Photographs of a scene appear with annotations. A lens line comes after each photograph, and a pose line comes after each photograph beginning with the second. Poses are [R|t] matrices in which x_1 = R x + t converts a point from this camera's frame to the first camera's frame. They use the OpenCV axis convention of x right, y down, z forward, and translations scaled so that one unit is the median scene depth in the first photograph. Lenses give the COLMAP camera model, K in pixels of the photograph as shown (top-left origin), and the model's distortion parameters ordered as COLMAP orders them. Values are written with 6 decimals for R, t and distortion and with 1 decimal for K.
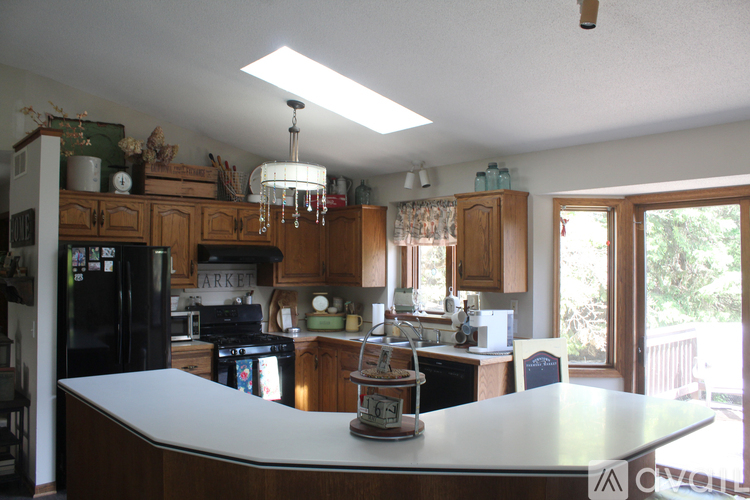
lens RADIAL K [[625.2, 0, 375.0], [0, 625.2, 250.0], [0, 0, 1]] dist [-0.155157, 0.115892]
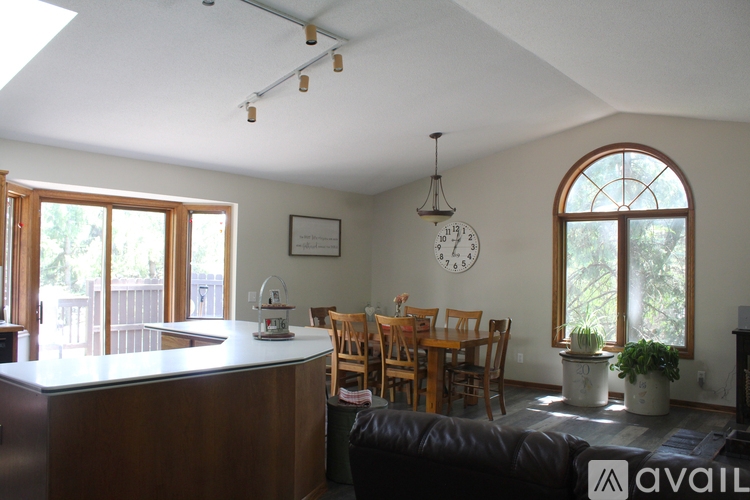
lens RADIAL K [[625.2, 0, 375.0], [0, 625.2, 250.0], [0, 0, 1]] dist [-0.155157, 0.115892]
pose [[-0.186691, 0.018365, 0.982247, -0.856674], [-0.043565, 0.998687, -0.026953, 0.036623], [-0.981452, -0.047823, -0.185646, 0.505971]]
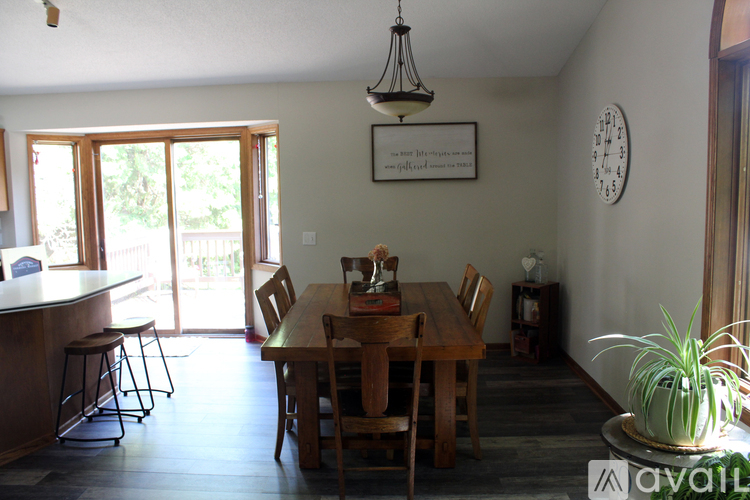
lens RADIAL K [[625.2, 0, 375.0], [0, 625.2, 250.0], [0, 0, 1]] dist [-0.155157, 0.115892]
pose [[0.684961, -0.094296, 0.722452, -0.116510], [0.004719, 0.992143, 0.125023, -0.000255], [-0.728565, -0.082227, 0.680024, -0.331635]]
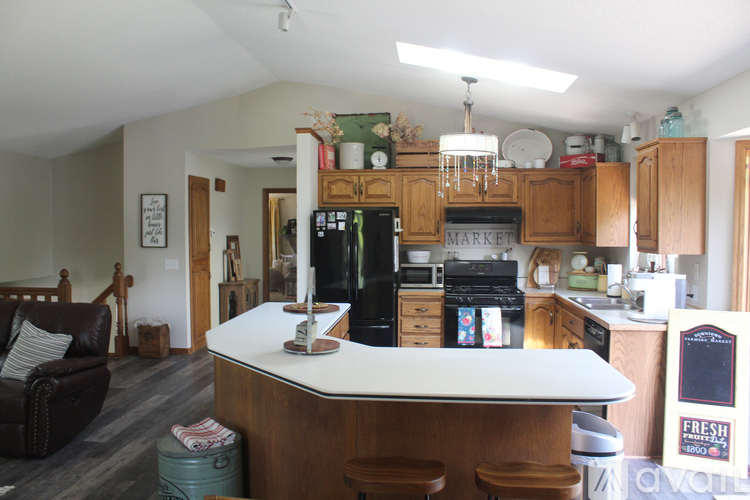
lens RADIAL K [[625.2, 0, 375.0], [0, 625.2, 250.0], [0, 0, 1]] dist [-0.155157, 0.115892]
pose [[0.688669, 0.023951, -0.724680, 0.502286], [0.021503, 0.998340, 0.053430, 0.006285], [0.724757, -0.052378, 0.687011, 0.092365]]
